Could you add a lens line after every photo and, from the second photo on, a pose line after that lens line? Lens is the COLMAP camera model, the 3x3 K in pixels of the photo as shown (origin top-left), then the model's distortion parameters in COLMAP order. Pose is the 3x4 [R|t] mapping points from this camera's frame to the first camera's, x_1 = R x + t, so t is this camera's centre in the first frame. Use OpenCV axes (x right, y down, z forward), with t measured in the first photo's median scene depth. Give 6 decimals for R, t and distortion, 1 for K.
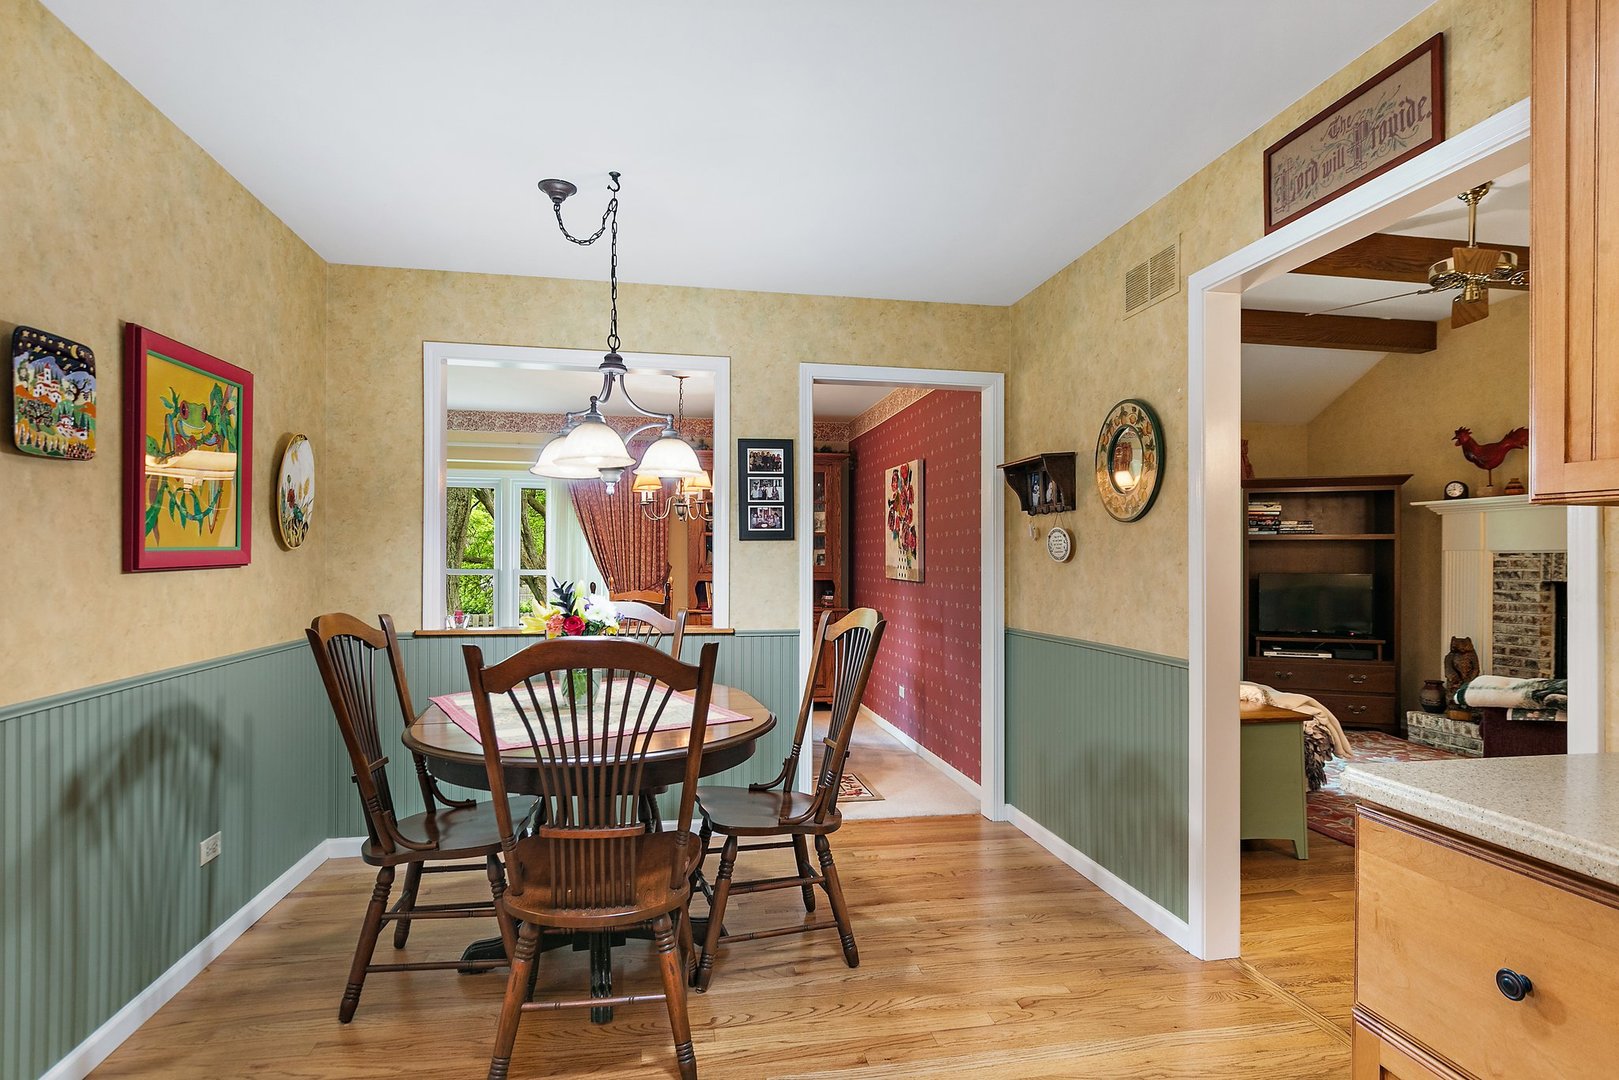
lens RADIAL K [[857.5, 0, 814.3], [0, 857.5, 560.9], [0, 0, 1]] dist [-0.000557, -0.000408]
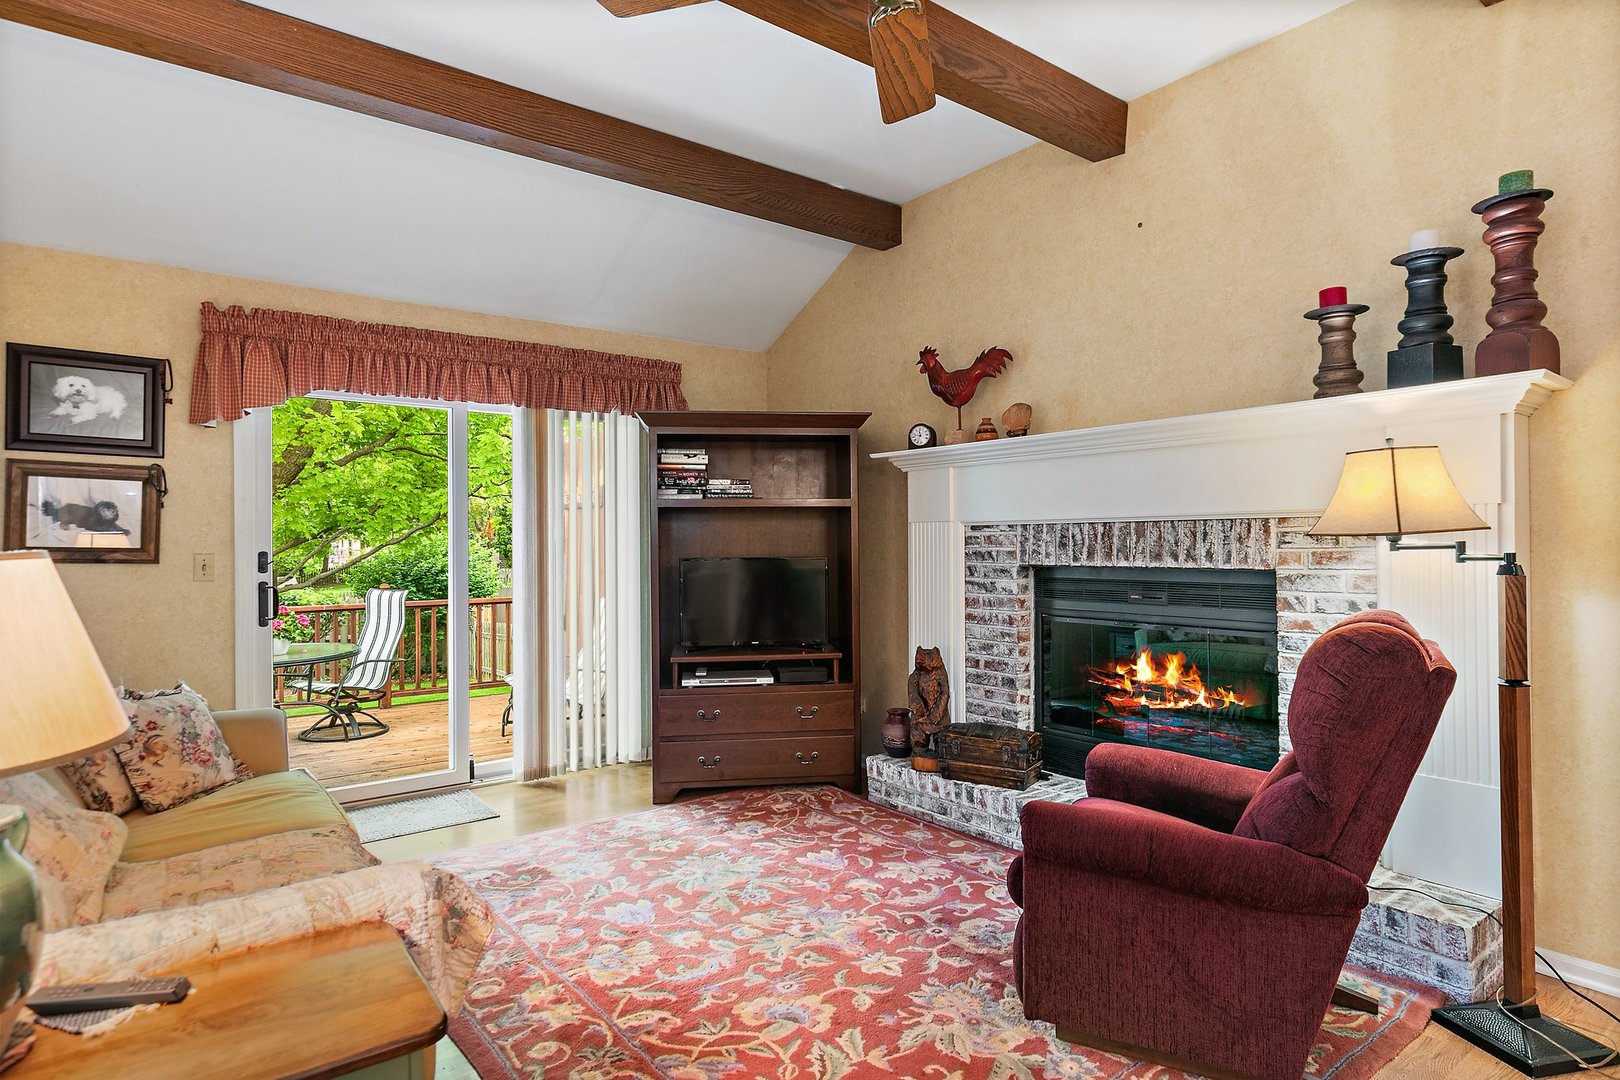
lens RADIAL K [[851.4, 0, 810.0], [0, 851.4, 540.0], [0, 0, 1]] dist [0.001719, 0.000257]
pose [[0.898347, -0.011100, 0.439147, 0.361834], [0.011747, 0.999930, 0.001244, 0.000550], [-0.439130, 0.004041, 0.898414, 0.416651]]
